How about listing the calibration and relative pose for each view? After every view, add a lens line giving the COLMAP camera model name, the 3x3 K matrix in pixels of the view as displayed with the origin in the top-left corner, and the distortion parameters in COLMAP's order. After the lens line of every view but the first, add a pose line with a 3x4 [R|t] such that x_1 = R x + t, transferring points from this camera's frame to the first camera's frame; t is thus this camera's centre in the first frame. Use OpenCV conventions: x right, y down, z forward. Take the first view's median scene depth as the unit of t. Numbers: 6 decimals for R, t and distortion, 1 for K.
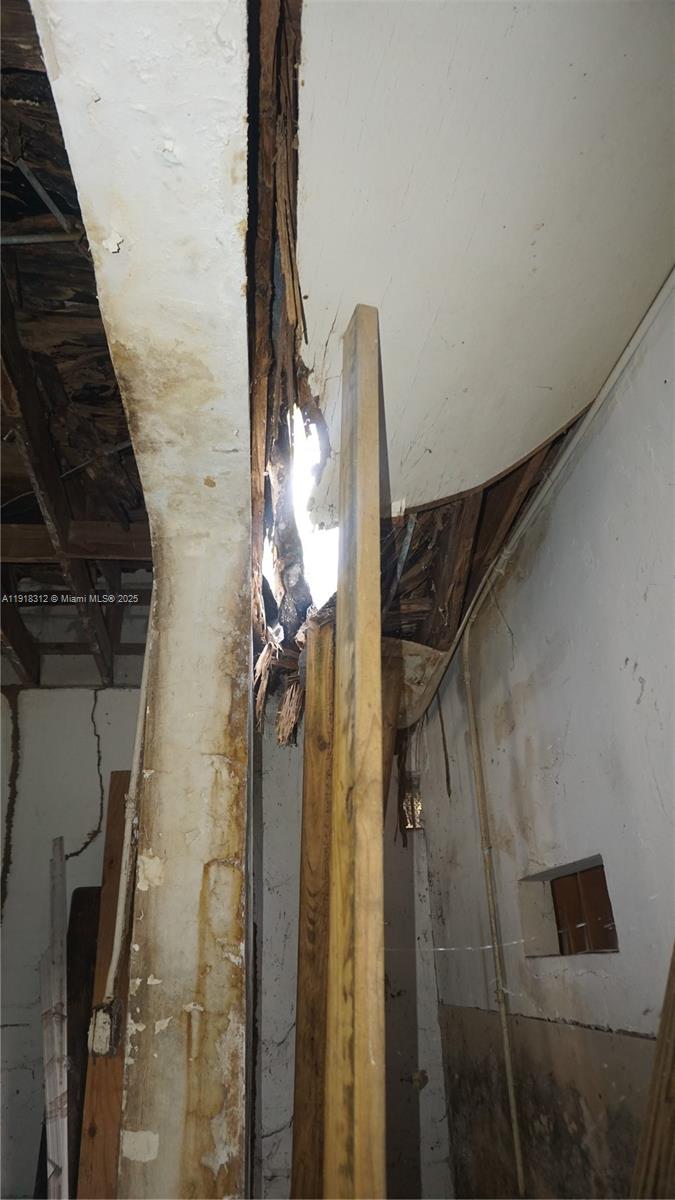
lens RADIAL K [[793.8, 0, 339.0], [0, 793.8, 597.6], [0, 0, 1]] dist [-0.054153, 0.033866]
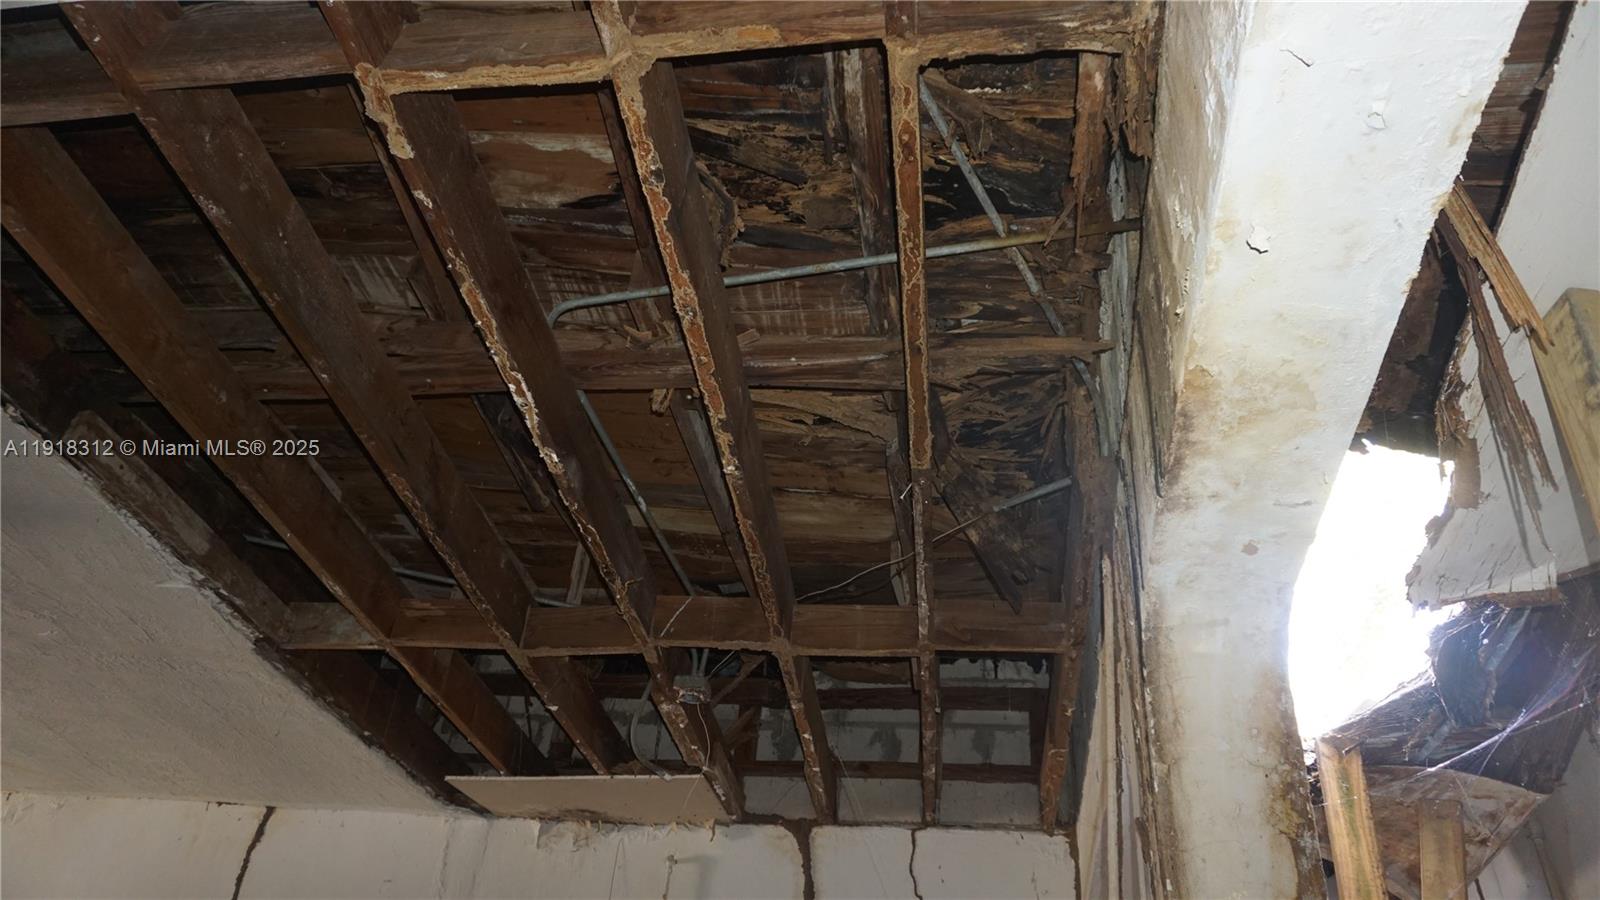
lens RADIAL K [[1058.4, 0, 792.5], [0, 1058.4, 450.6], [0, 0, 1]] dist [-0.054153, 0.033866]
pose [[0.960142, -0.058446, -0.273334, -0.270458], [-0.002608, 0.975978, -0.217852, -0.024090], [0.279501, 0.209881, 0.936925, -0.006579]]
